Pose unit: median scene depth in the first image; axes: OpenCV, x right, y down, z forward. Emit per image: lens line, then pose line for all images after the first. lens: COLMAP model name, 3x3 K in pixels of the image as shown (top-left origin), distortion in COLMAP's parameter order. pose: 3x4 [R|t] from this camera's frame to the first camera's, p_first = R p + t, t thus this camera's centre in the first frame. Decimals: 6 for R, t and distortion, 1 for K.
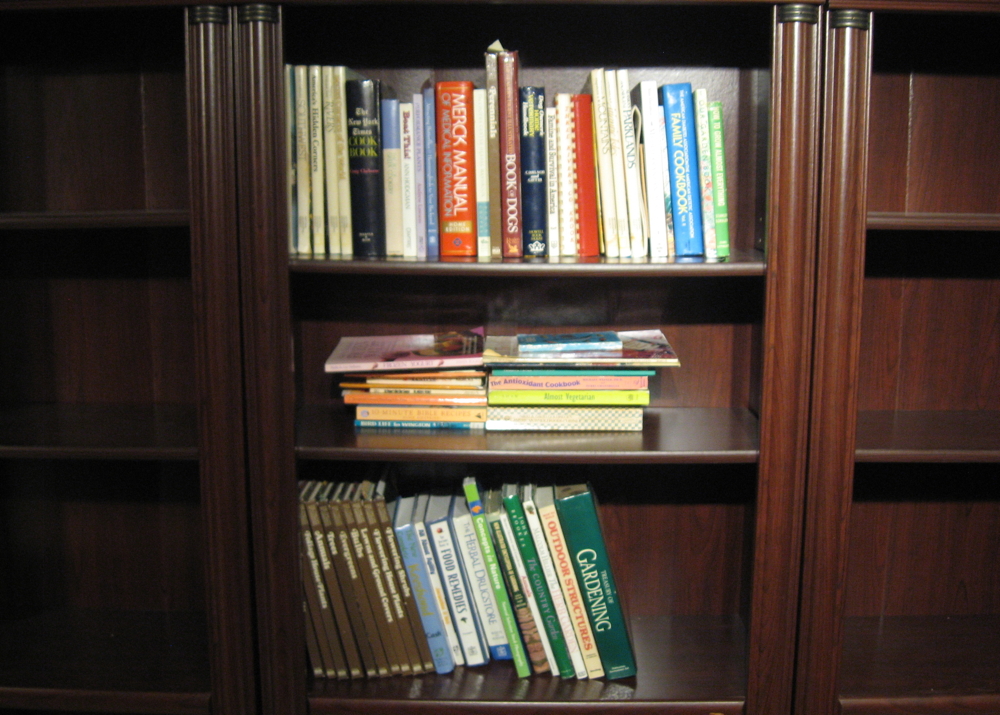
lens RADIAL K [[1047.5, 0, 498.5], [0, 1047.5, 403.1], [0, 0, 1]] dist [-0.166148, 0.193189]
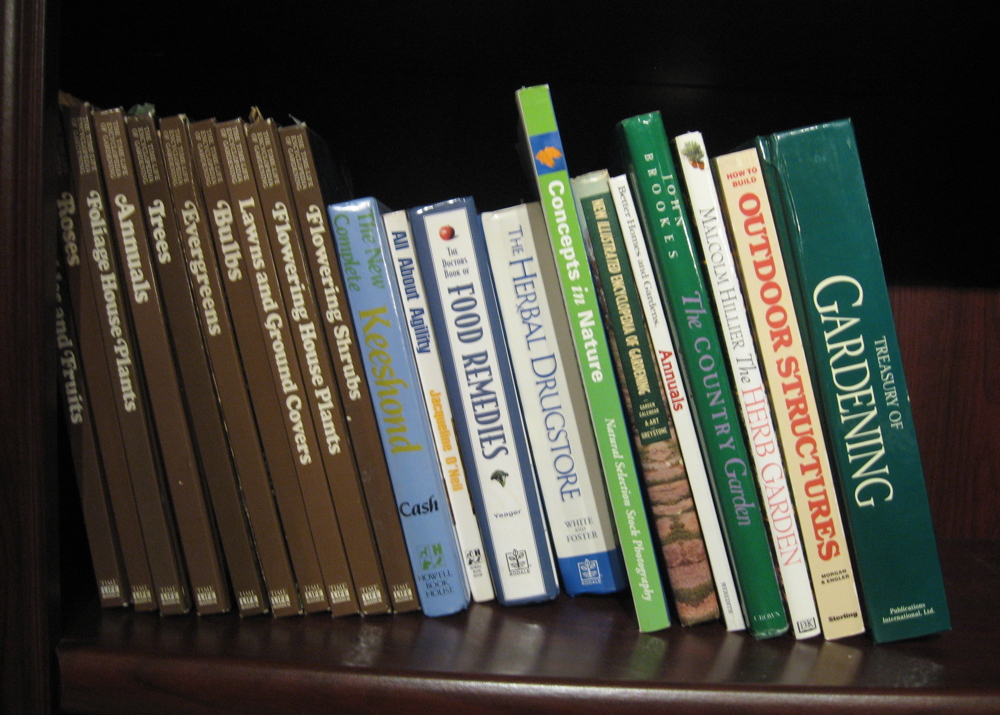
lens RADIAL K [[1047.5, 0, 498.5], [0, 1047.5, 403.1], [0, 0, 1]] dist [-0.166148, 0.193189]
pose [[0.999190, 0.038759, -0.010808, -0.031563], [-0.039423, 0.996755, -0.070181, 0.215409], [0.008052, 0.070550, 0.997476, 0.631851]]
